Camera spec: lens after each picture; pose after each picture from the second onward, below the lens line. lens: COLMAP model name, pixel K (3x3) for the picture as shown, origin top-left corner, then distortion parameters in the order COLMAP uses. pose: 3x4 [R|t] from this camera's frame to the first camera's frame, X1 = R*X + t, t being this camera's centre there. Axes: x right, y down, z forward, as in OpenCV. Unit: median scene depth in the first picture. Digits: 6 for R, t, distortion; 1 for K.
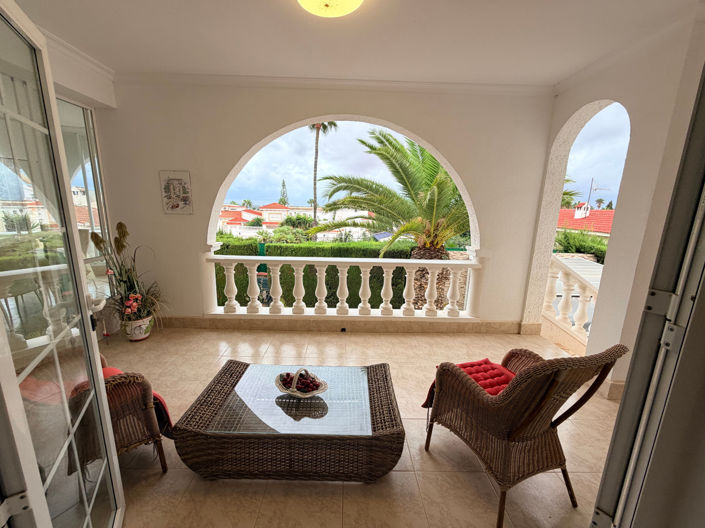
lens RADIAL K [[280.7, 0, 352.2], [0, 280.7, 264.3], [0, 0, 1]] dist [-0.002222, 0.000050]
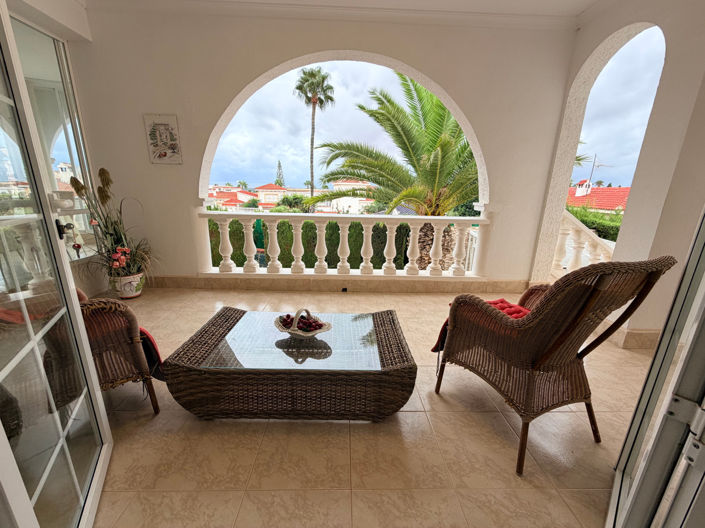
lens RADIAL K [[280.7, 0, 351.9], [0, 280.7, 264.8], [0, 0, 1]] dist [-0.002222, 0.000050]
pose [[0.999960, -0.002896, 0.008406, -0.016784], [0.002389, 0.998215, 0.059681, 0.109797], [-0.008564, -0.059658, 0.998182, 0.054603]]
